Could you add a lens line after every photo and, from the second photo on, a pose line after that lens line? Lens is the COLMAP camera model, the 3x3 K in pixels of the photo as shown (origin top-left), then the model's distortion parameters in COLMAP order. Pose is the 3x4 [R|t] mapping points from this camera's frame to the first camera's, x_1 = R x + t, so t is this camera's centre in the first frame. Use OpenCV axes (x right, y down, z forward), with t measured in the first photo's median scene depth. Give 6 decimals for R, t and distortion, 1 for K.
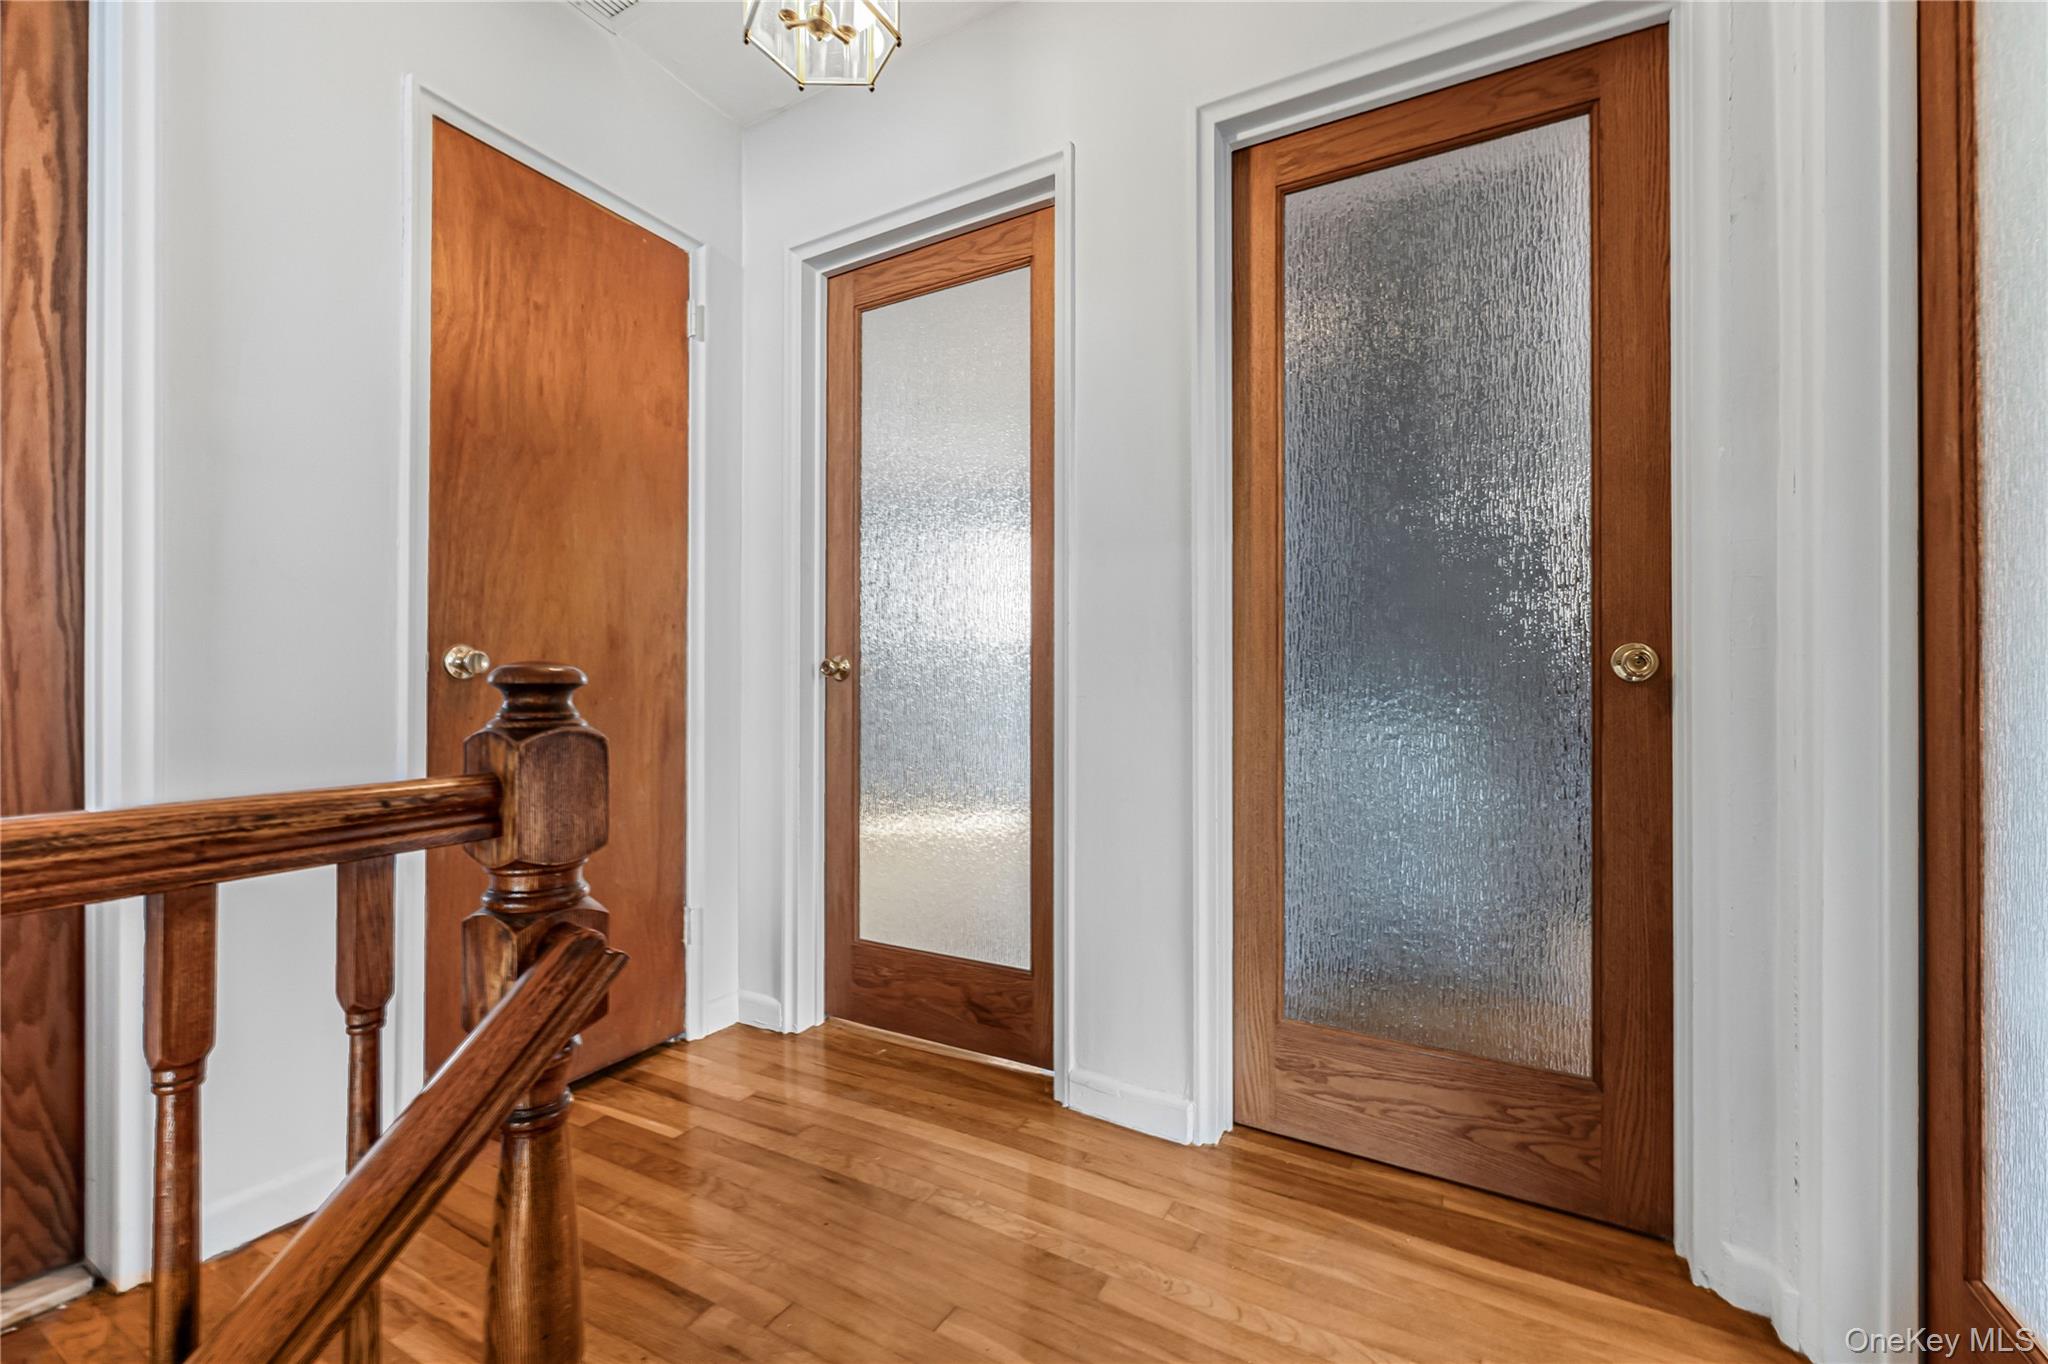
lens RADIAL K [[823.0, 0, 961.1], [0, 823.0, 677.9], [0, 0, 1]] dist [-0.000940, -0.000312]
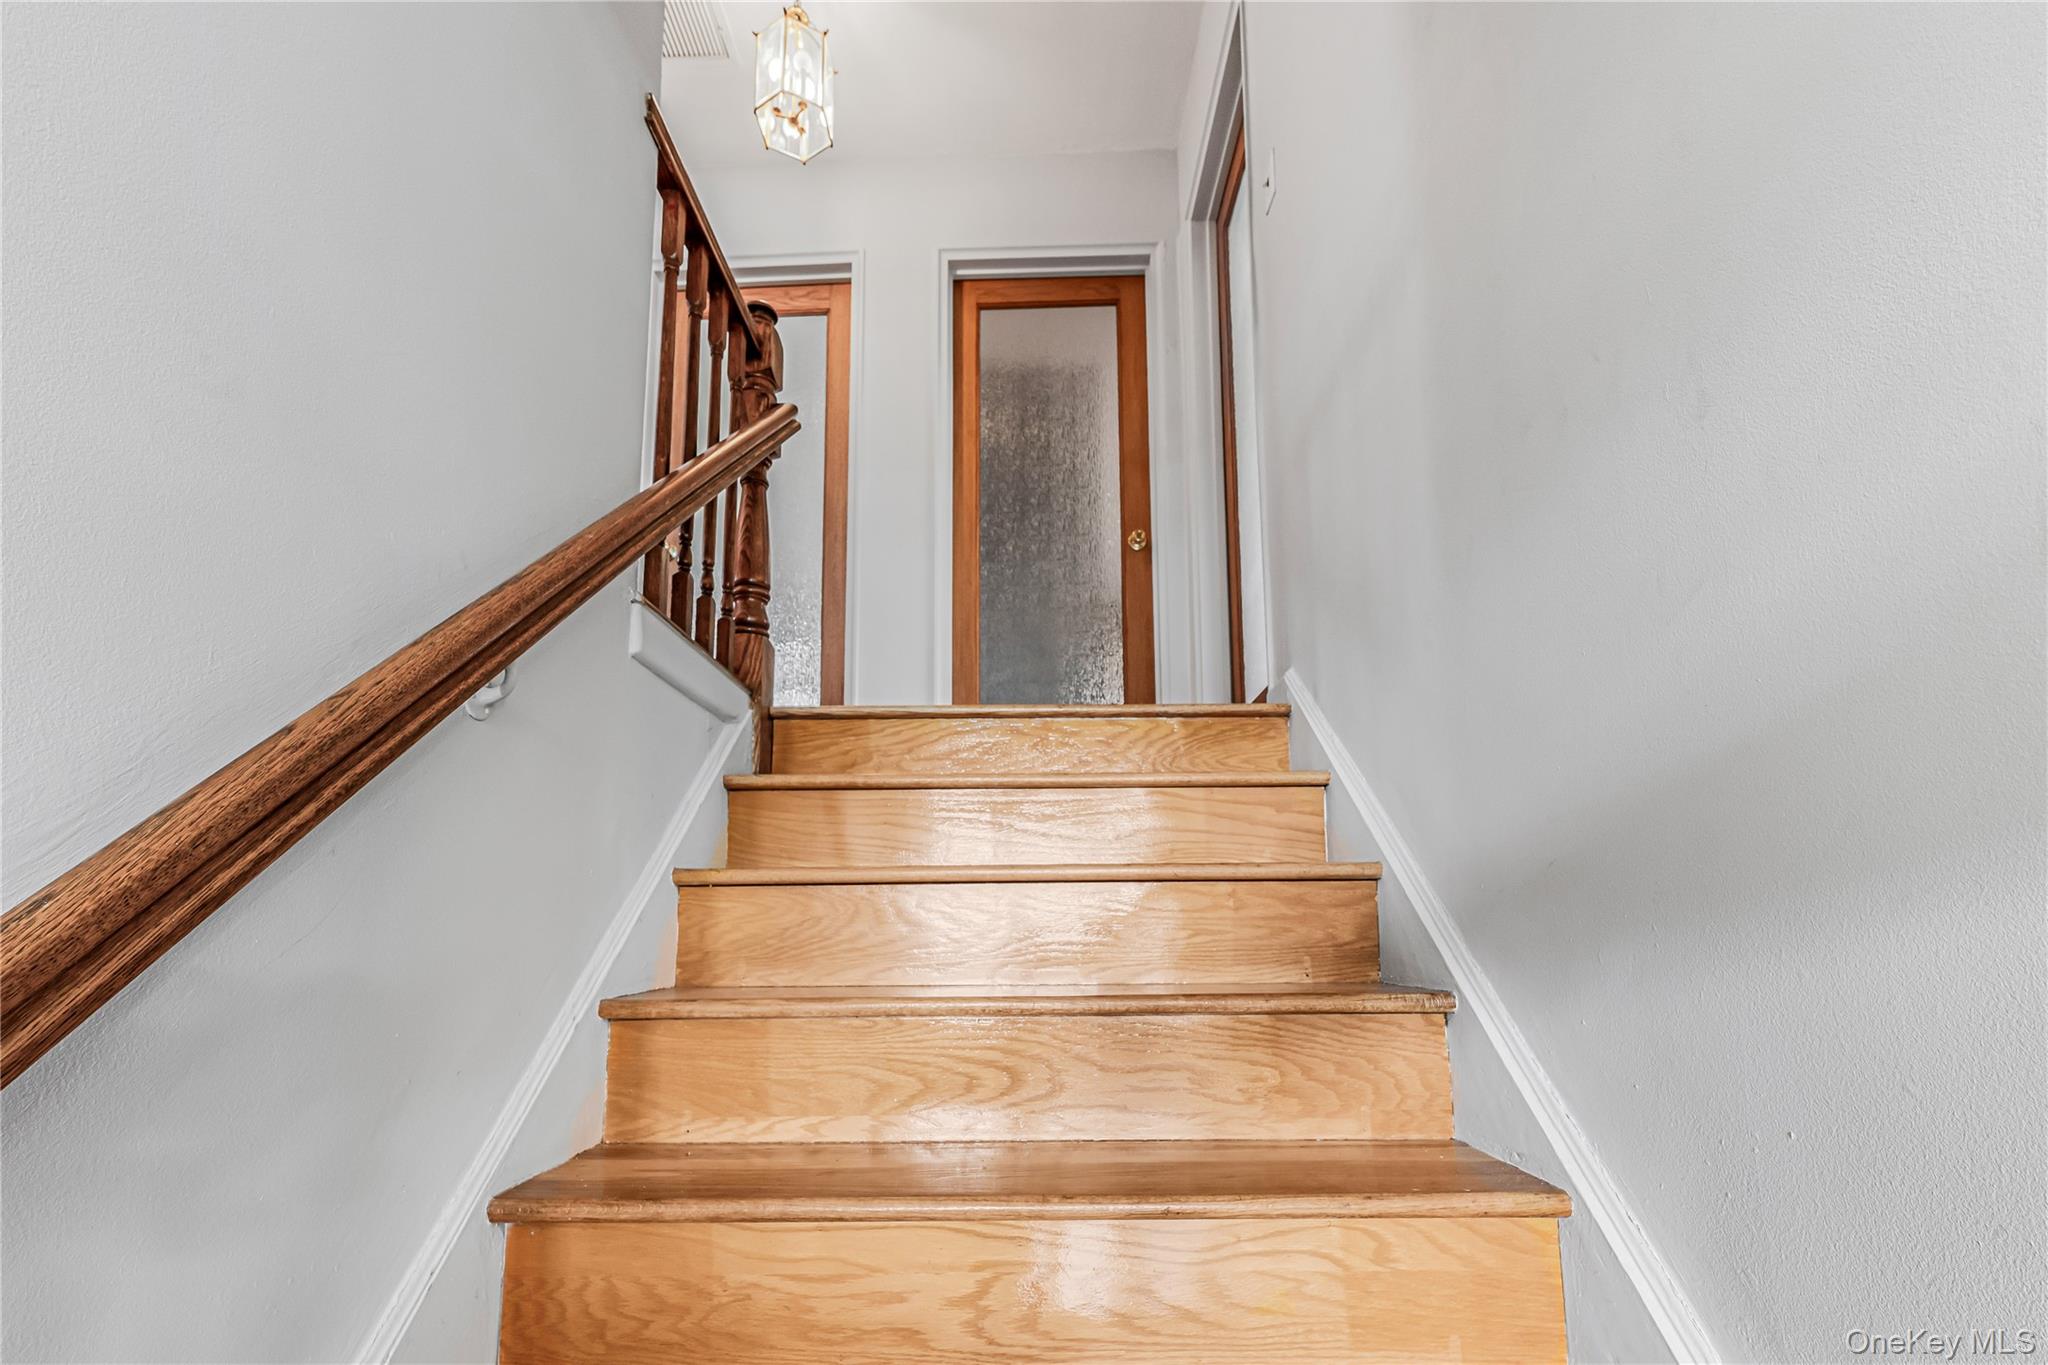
lens RADIAL K [[864.1, 0, 1024.0], [0, 864.1, 682.5], [0, 0, 1]] dist [0.000463, -0.000011]
pose [[0.888986, 0.086735, 0.449646, -0.321248], [0.002699, 0.980890, -0.194545, 0.617947], [-0.457927, 0.174162, 0.871763, -0.585636]]
